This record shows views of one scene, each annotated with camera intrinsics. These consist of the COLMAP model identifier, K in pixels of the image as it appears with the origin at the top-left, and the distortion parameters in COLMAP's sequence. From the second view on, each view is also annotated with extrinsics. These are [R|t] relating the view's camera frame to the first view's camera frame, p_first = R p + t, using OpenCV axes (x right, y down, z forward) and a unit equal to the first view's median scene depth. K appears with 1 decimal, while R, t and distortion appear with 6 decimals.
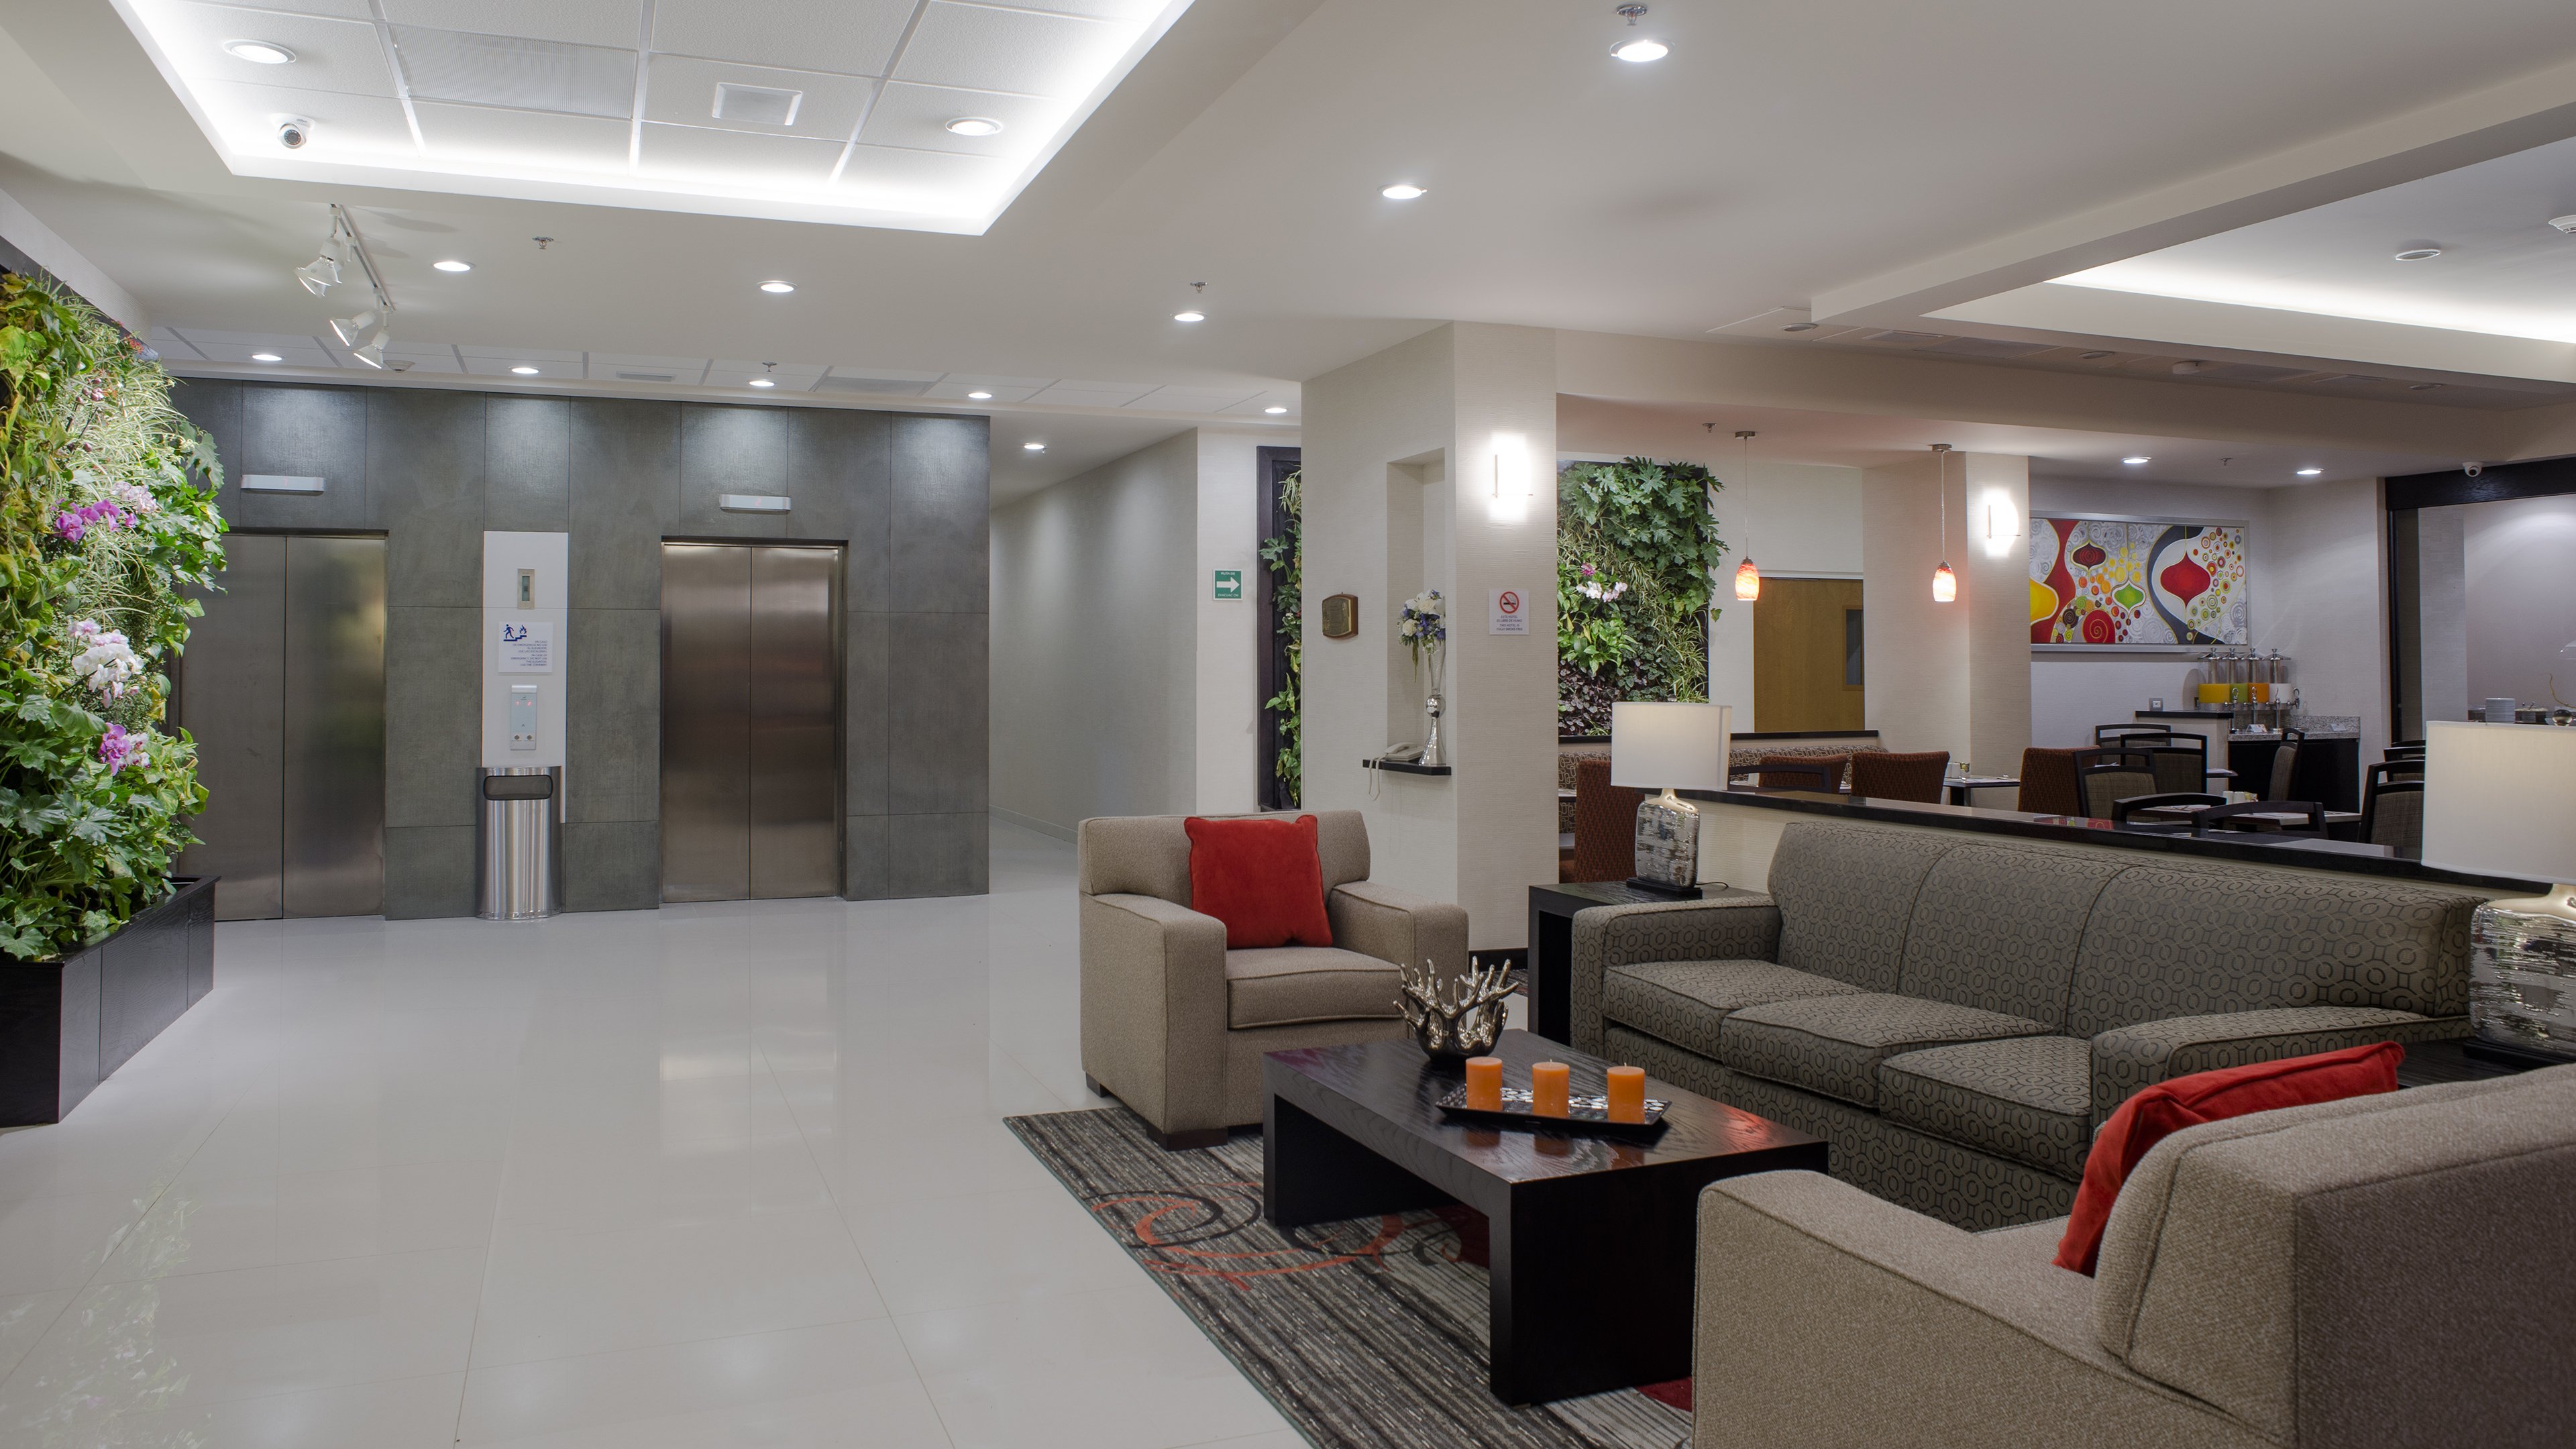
lens RADIAL K [[1872.0, 0, 1288.0], [0, 1872.0, 724.5], [0, 0, 1]] dist [-0.032696, 0.005353]
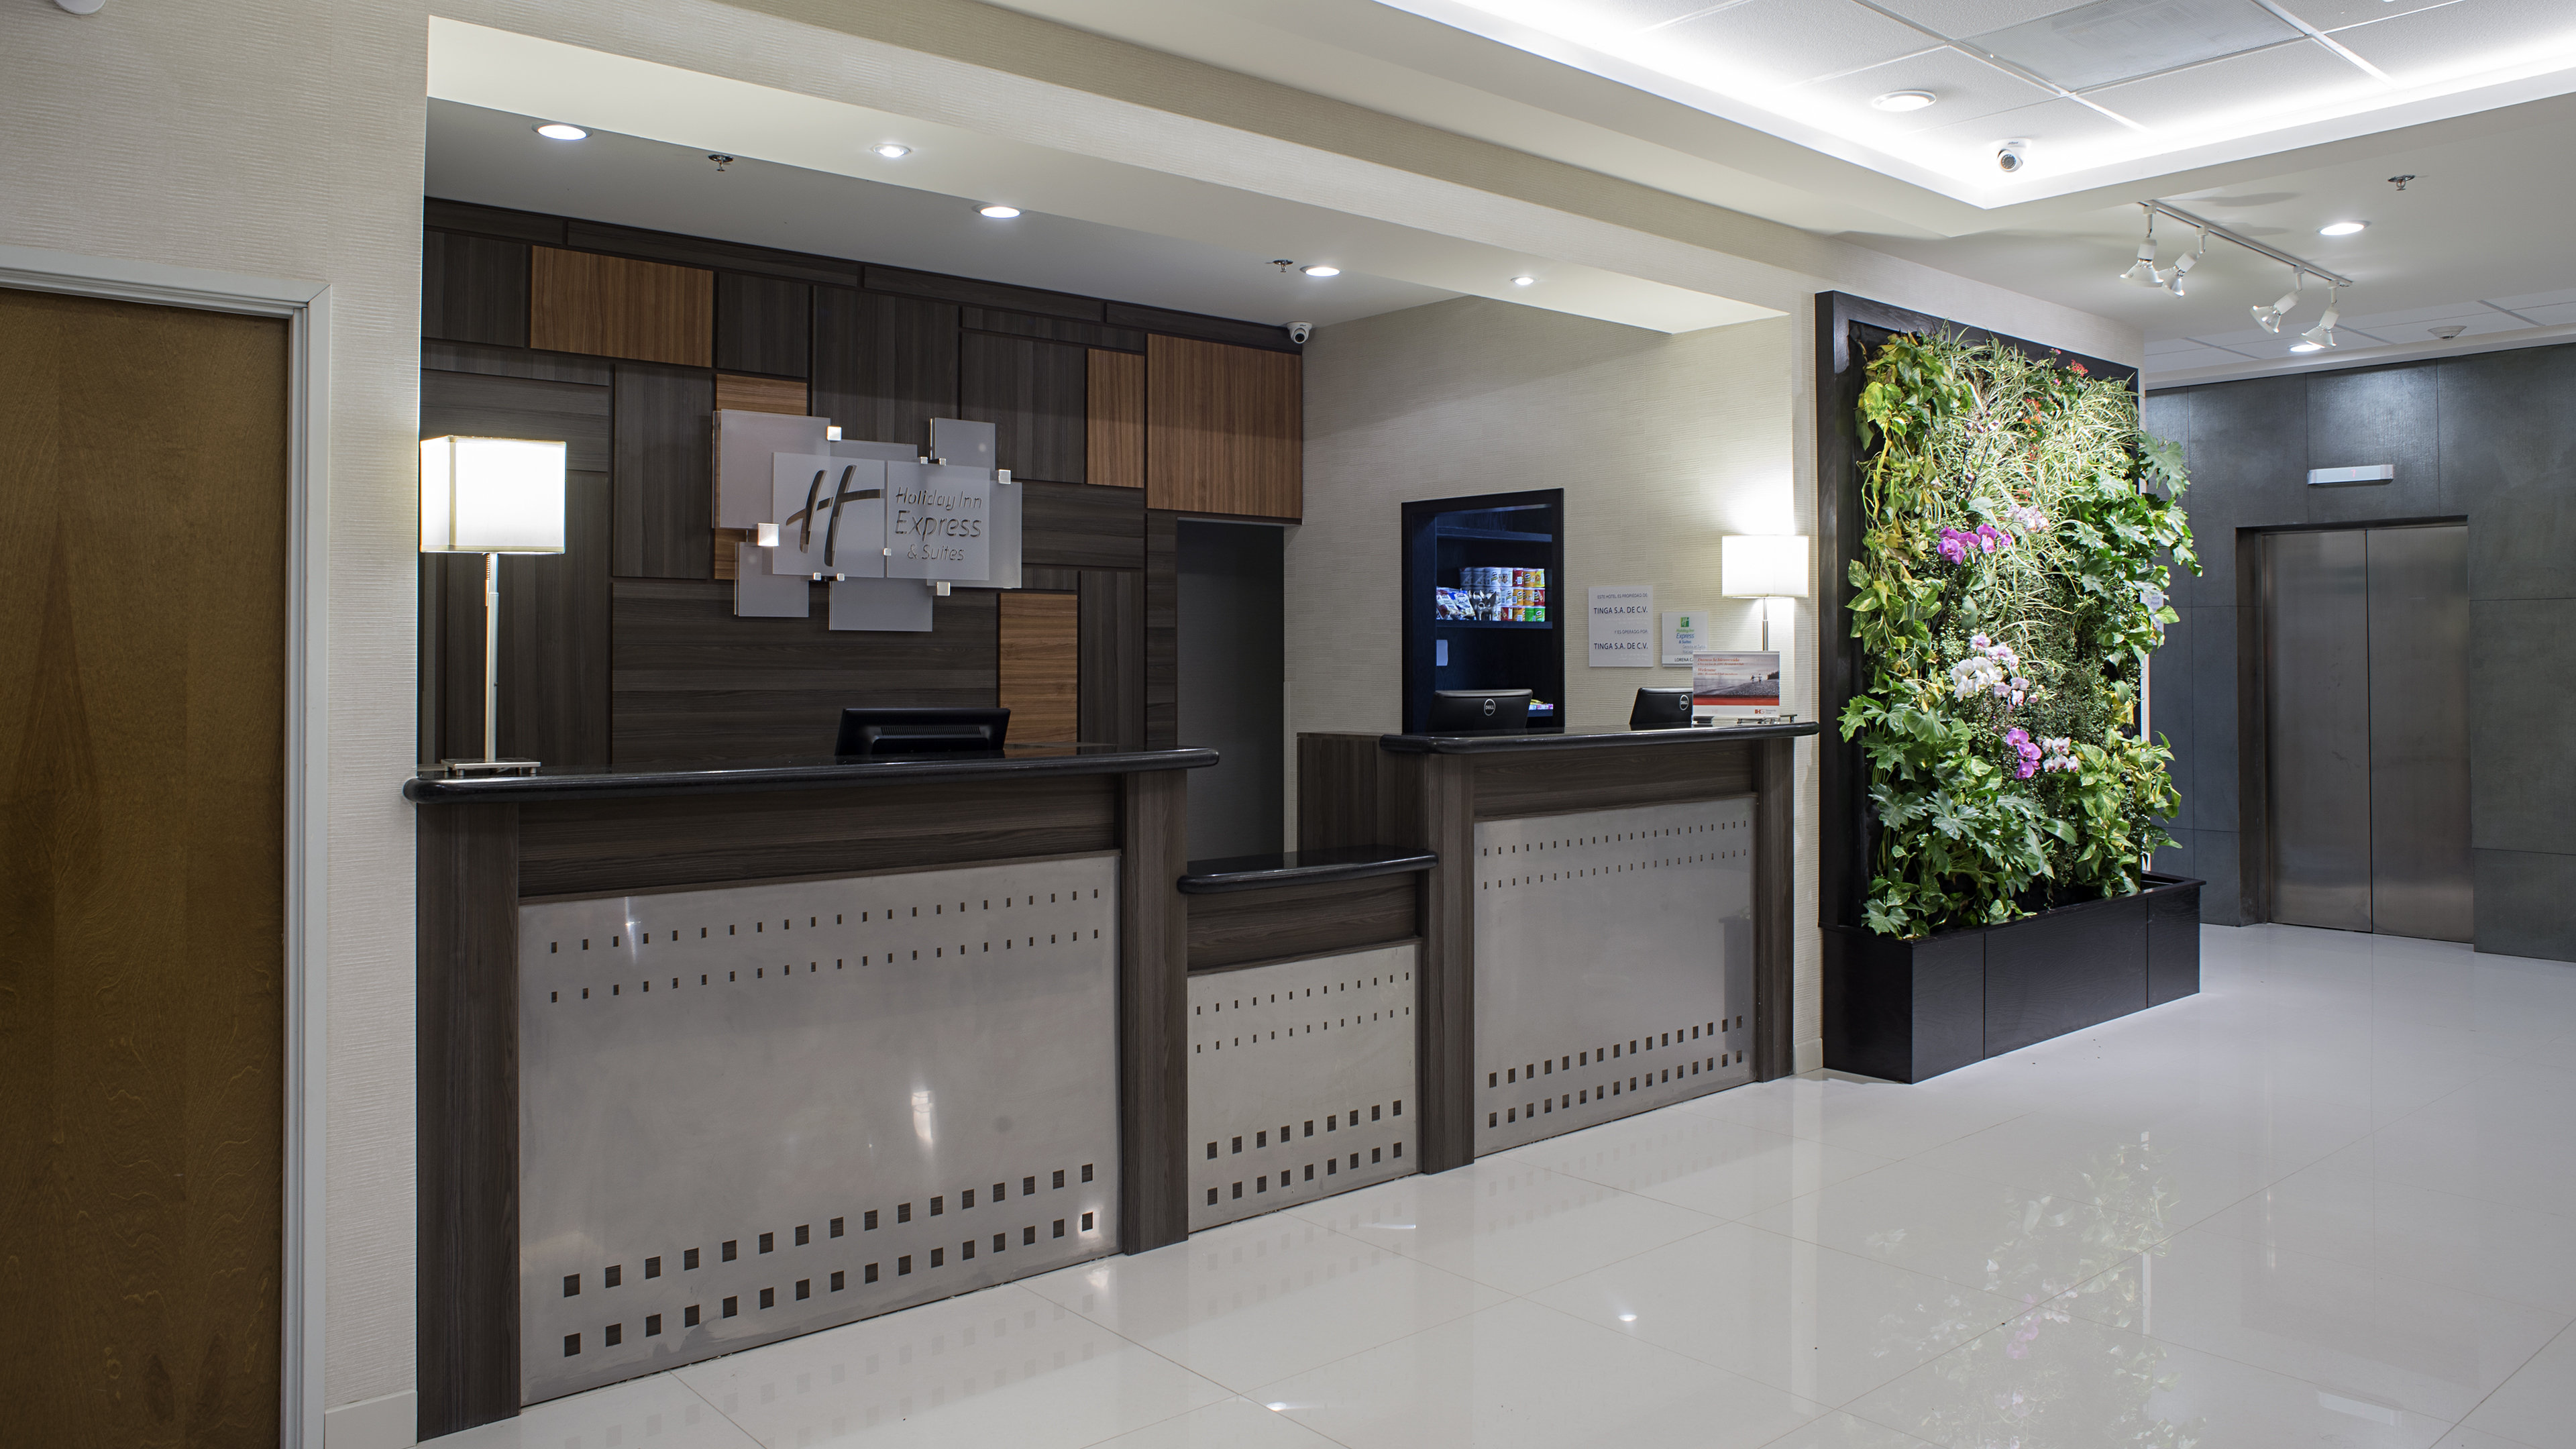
lens RADIAL K [[1872.0, 0, 1288.0], [0, 1872.0, 724.5], [0, 0, 1]] dist [-0.032696, 0.005353]
pose [[0.317965, 0.031669, -0.947574, 0.266771], [-0.018836, 0.999456, 0.027083, -0.025411], [0.947915, 0.009237, 0.318388, 0.262260]]
